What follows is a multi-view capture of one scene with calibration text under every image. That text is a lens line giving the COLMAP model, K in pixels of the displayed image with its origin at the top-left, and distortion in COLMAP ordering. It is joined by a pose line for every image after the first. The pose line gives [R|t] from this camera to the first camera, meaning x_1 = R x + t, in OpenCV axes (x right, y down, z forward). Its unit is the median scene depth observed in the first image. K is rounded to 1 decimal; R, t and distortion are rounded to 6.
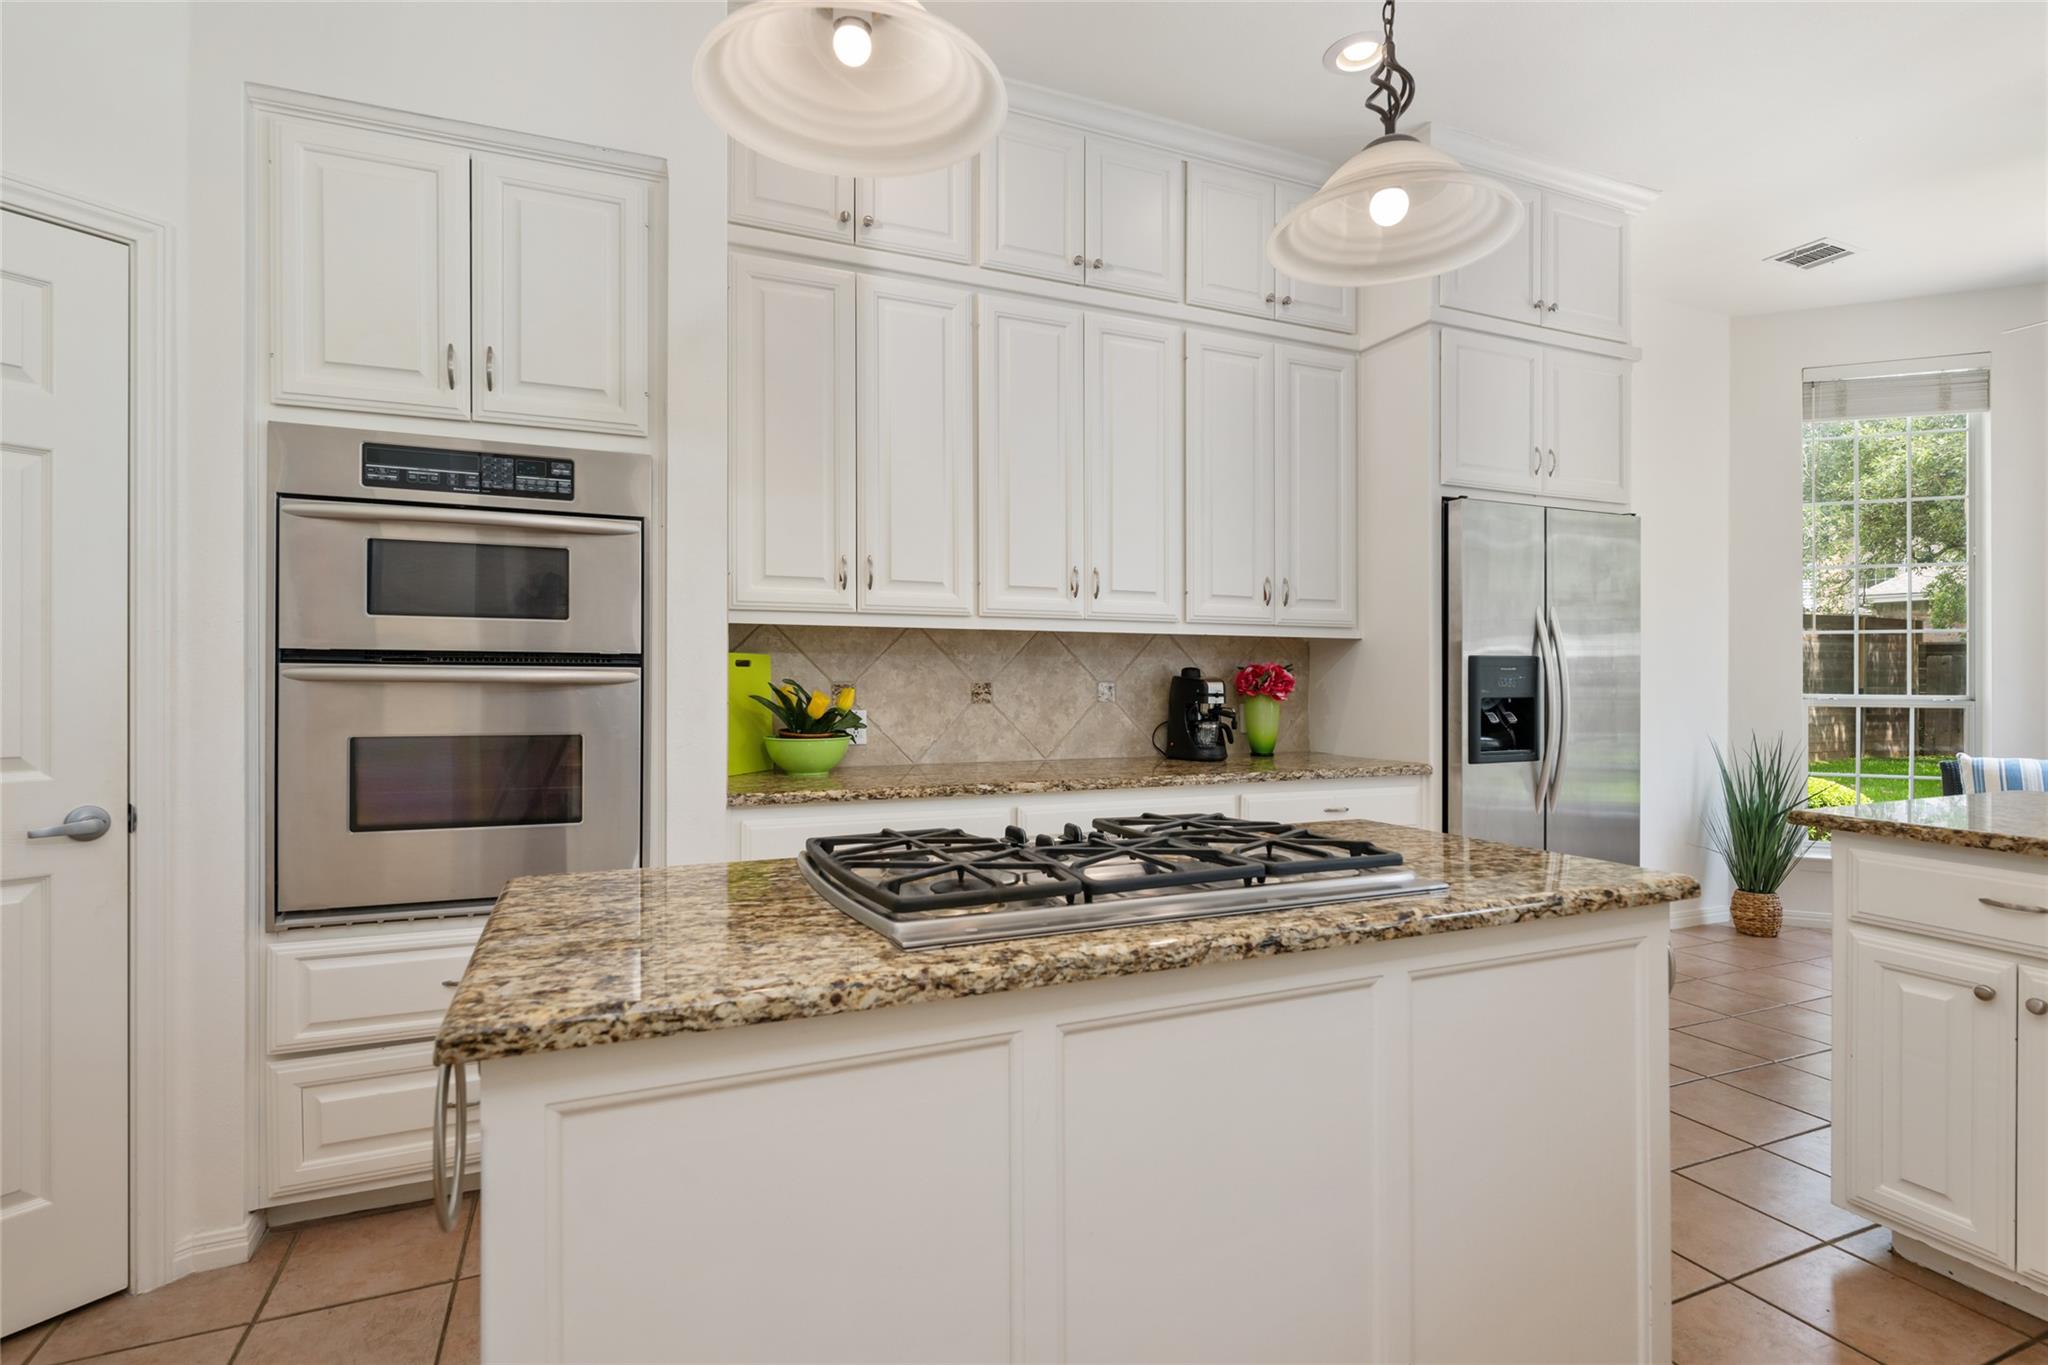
lens RADIAL K [[1014.3, 0, 1033.6], [0, 1014.3, 678.3], [0, 0, 1]] dist [0.004180, -0.000512]
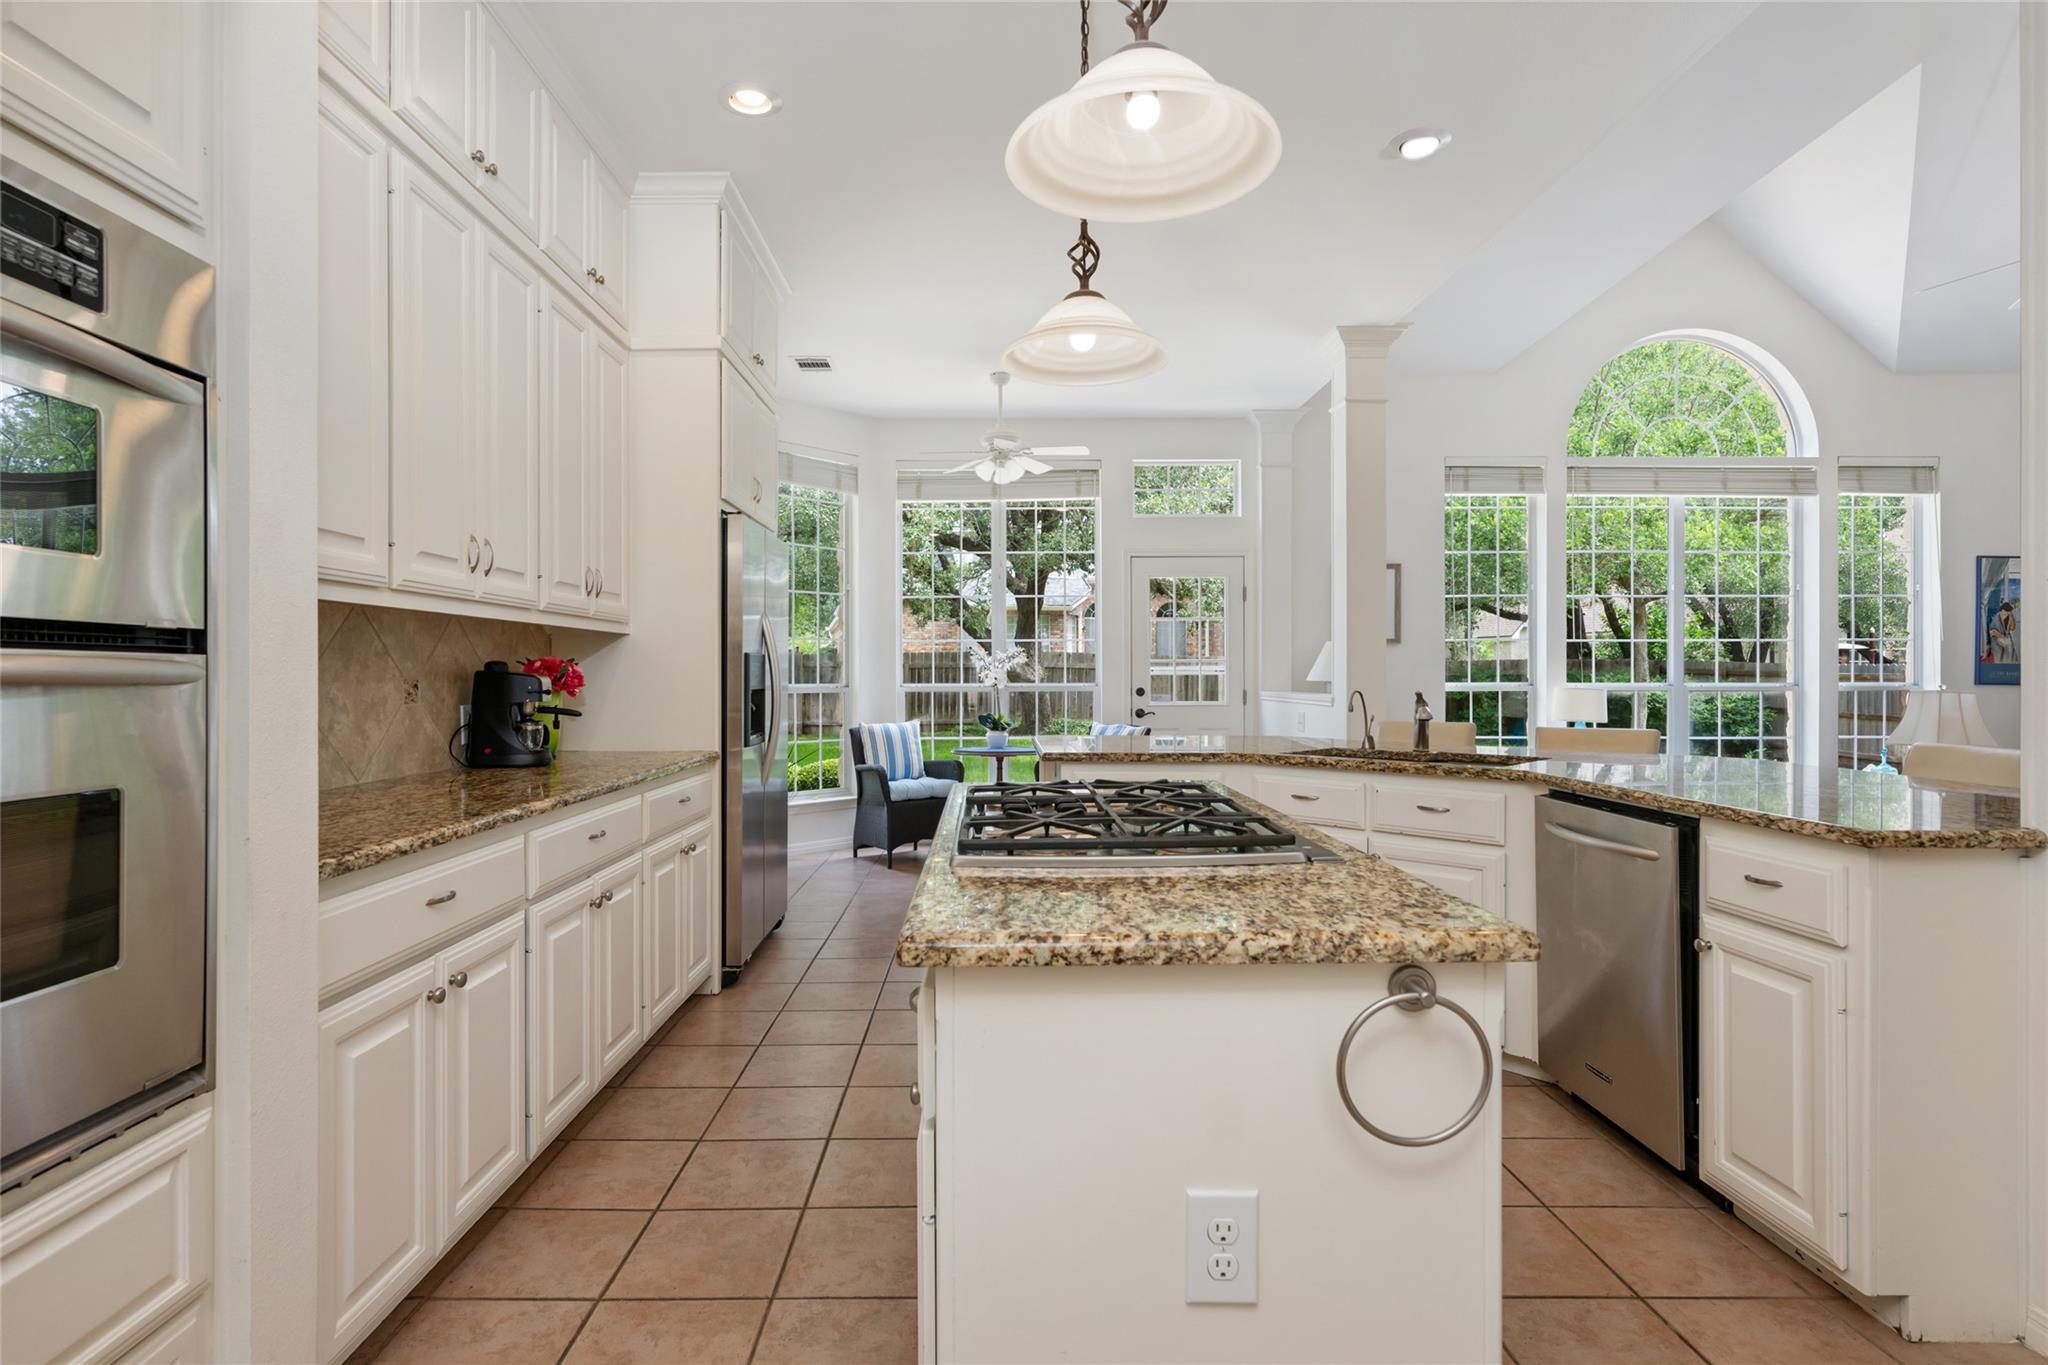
lens RADIAL K [[1014.3, 0, 1020.6], [0, 1014.3, 668.5], [0, 0, 1]] dist [0.004180, -0.000512]
pose [[0.391656, 0.001246, 0.920111, -0.496777], [0.004617, 0.999984, -0.003320, 0.000812], [-0.920100, 0.005549, 0.391643, 0.269341]]
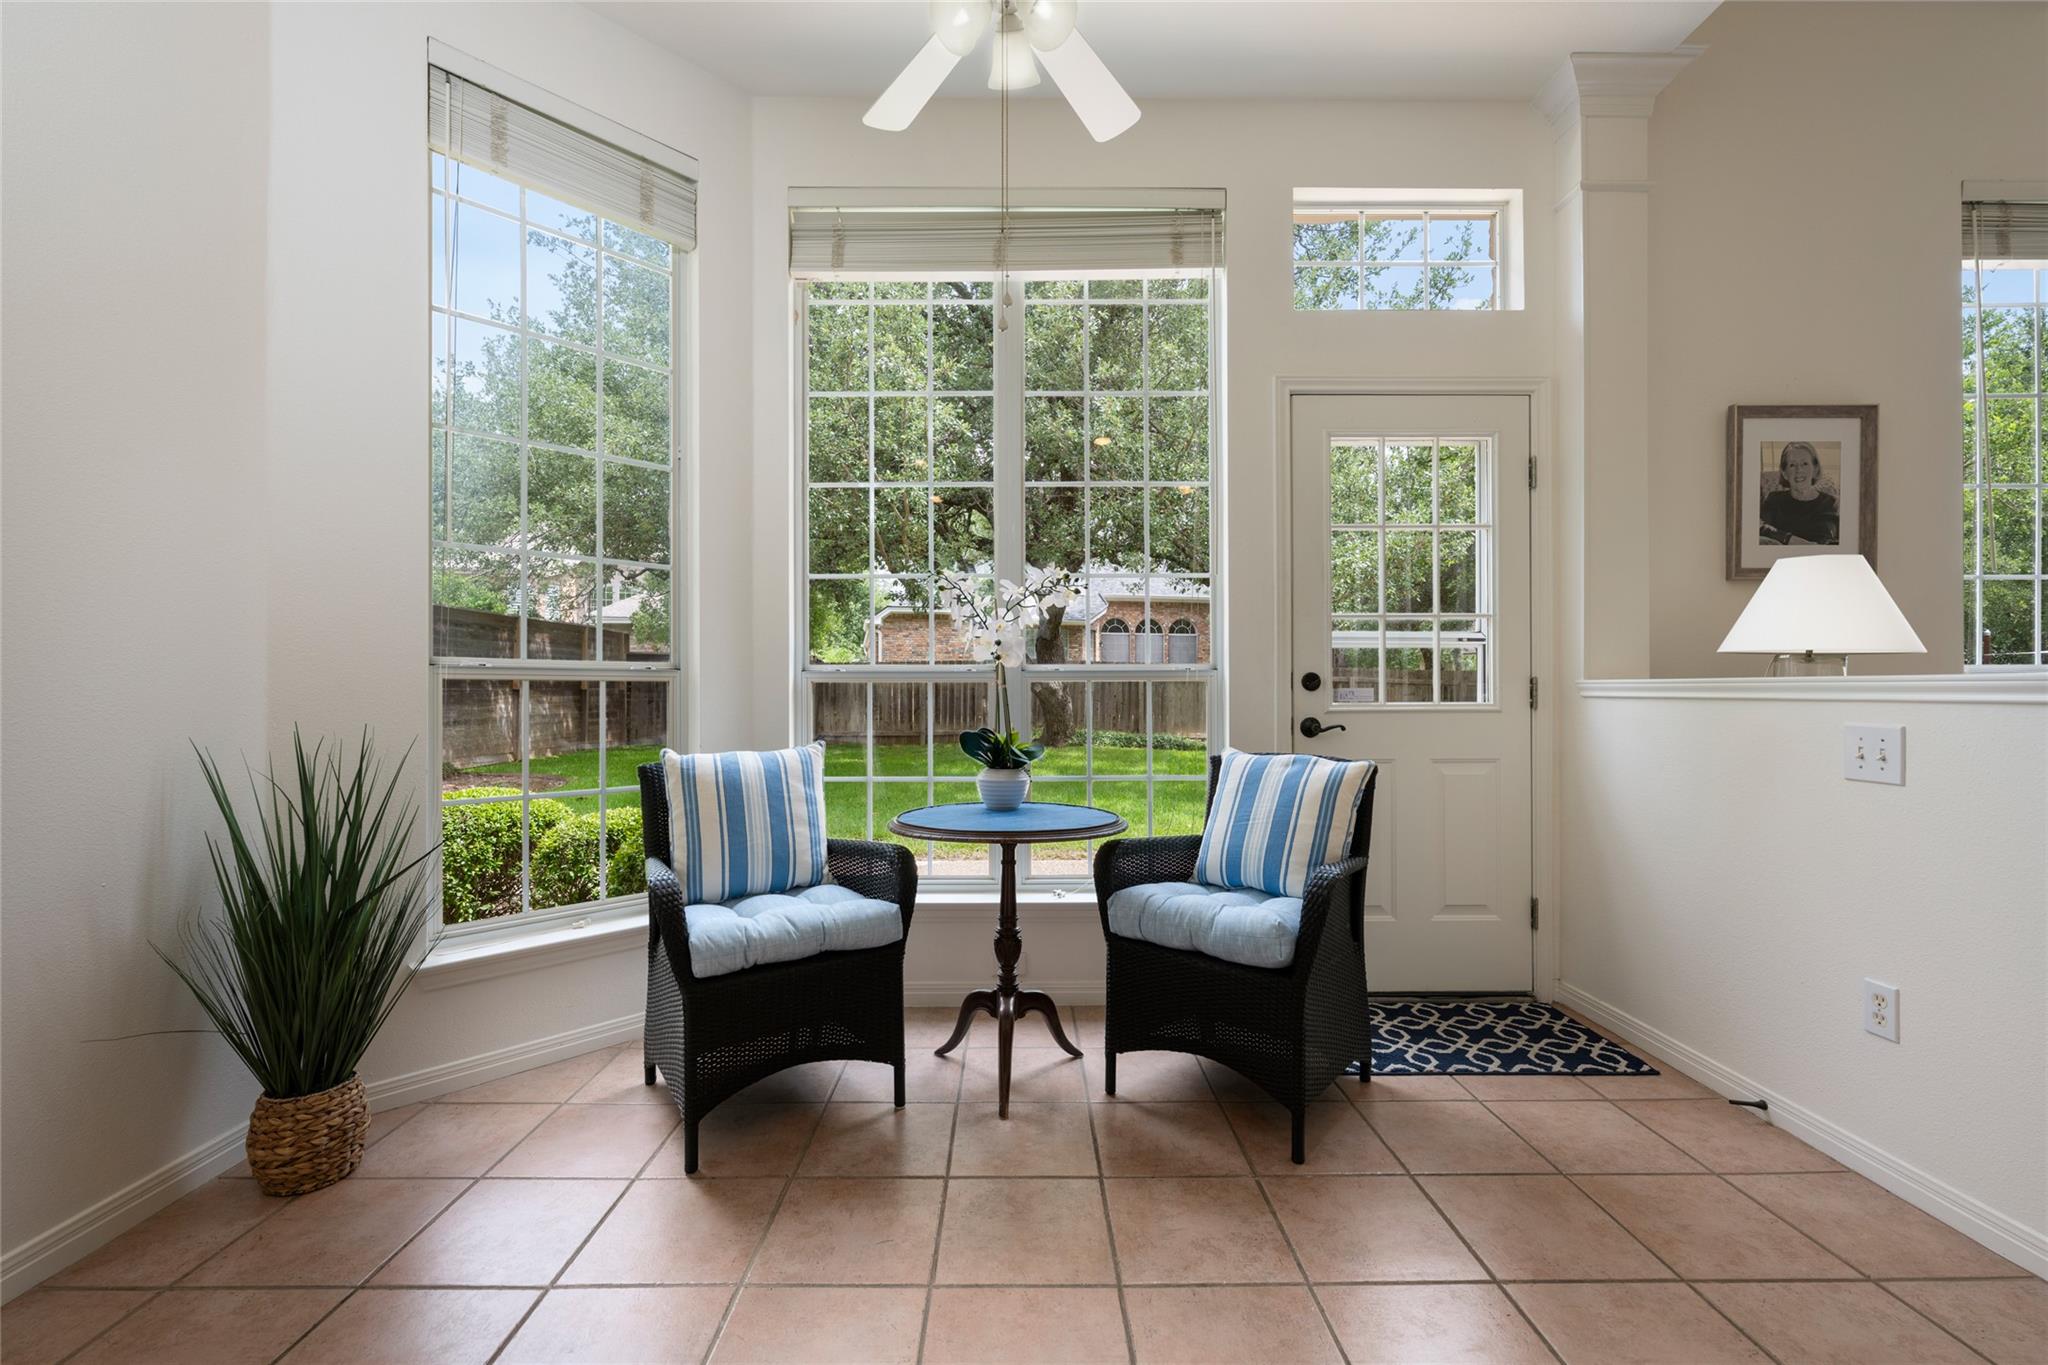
lens RADIAL K [[862.3, 0, 1013.7], [0, 862.3, 683.5], [0, 0, 1]] dist [-0.002140, -0.000029]
pose [[0.420957, 0.000797, 0.907080, 0.716616], [0.003891, 0.999989, -0.002684, 0.048935], [-0.907072, 0.004659, 0.420949, 0.801708]]
